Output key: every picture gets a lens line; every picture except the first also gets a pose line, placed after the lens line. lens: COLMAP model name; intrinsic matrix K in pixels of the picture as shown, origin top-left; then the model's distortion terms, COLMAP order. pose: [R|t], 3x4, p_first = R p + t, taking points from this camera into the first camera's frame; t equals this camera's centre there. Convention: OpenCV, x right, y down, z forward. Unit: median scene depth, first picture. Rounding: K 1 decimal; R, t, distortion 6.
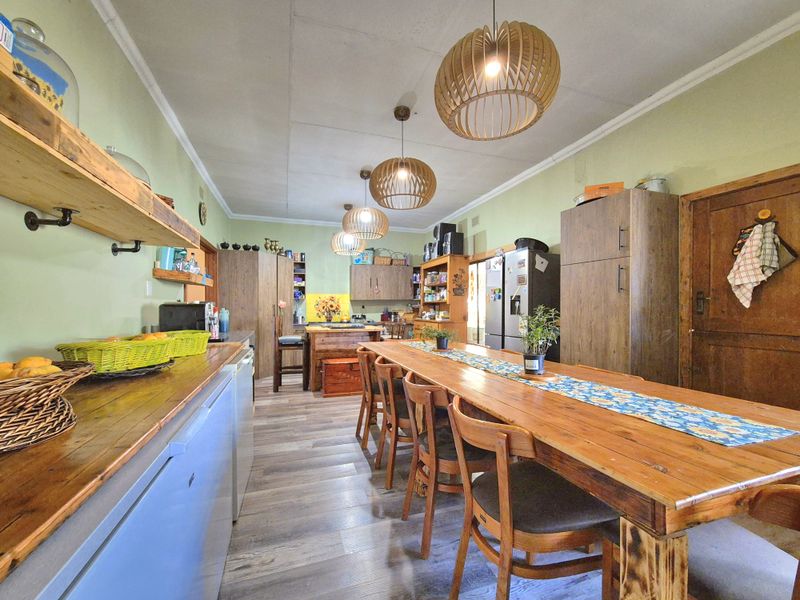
lens RADIAL K [[331.0, 0, 399.0], [0, 331.0, 305.1], [0, 0, 1]] dist [0.002731, 0.000222]
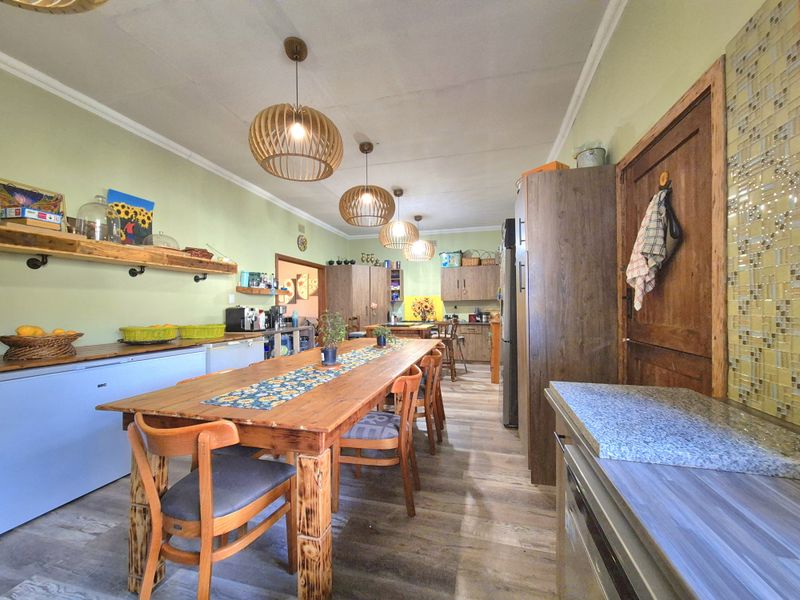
lens RADIAL K [[331.0, 0, 399.0], [0, 331.0, 305.1], [0, 0, 1]] dist [0.002731, 0.000222]
pose [[0.832817, -0.009646, -0.553464, 0.422783], [0.011276, 0.999936, -0.000461, -0.003723], [0.553433, -0.005857, 0.832873, 0.035550]]
